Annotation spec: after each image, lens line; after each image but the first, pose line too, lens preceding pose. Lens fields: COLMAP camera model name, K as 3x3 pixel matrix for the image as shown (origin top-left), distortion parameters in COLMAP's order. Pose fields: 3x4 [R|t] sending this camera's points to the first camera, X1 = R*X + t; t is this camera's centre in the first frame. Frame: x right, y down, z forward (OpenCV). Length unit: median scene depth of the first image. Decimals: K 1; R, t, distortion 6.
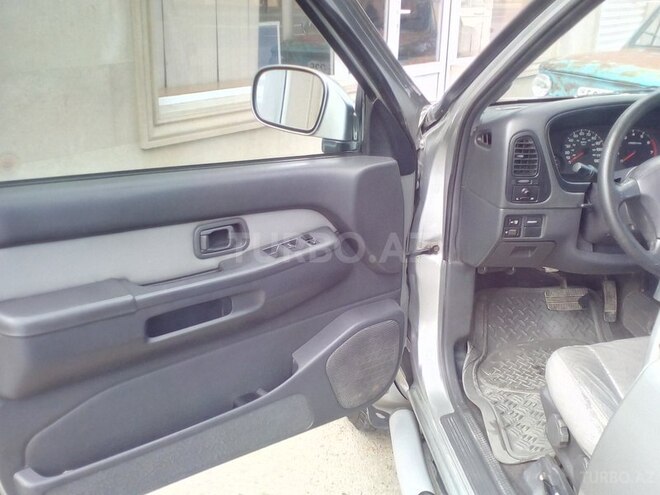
lens RADIAL K [[771.9, 0, 329.5], [0, 771.9, 248.6], [0, 0, 1]] dist [-0.013182, 0.000000]
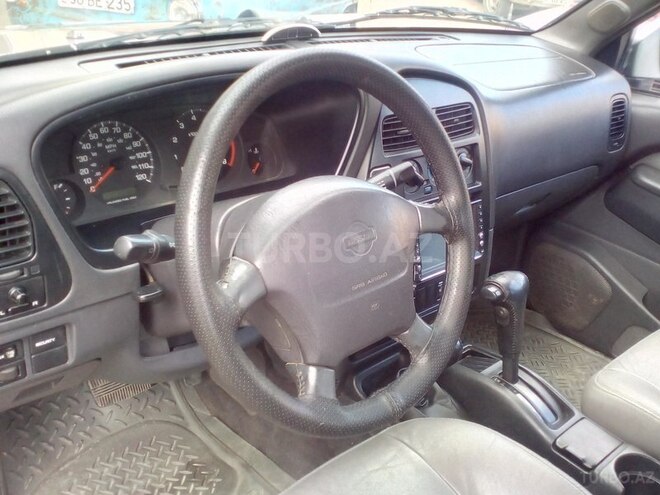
lens RADIAL K [[771.9, 0, 330.6], [0, 771.9, 247.1], [0, 0, 1]] dist [-0.013182, 0.000000]
pose [[0.803863, -0.225160, 0.550552, 0.147138], [0.144551, 0.971787, 0.186373, -0.147795], [-0.576983, -0.070235, 0.813731, 0.486381]]
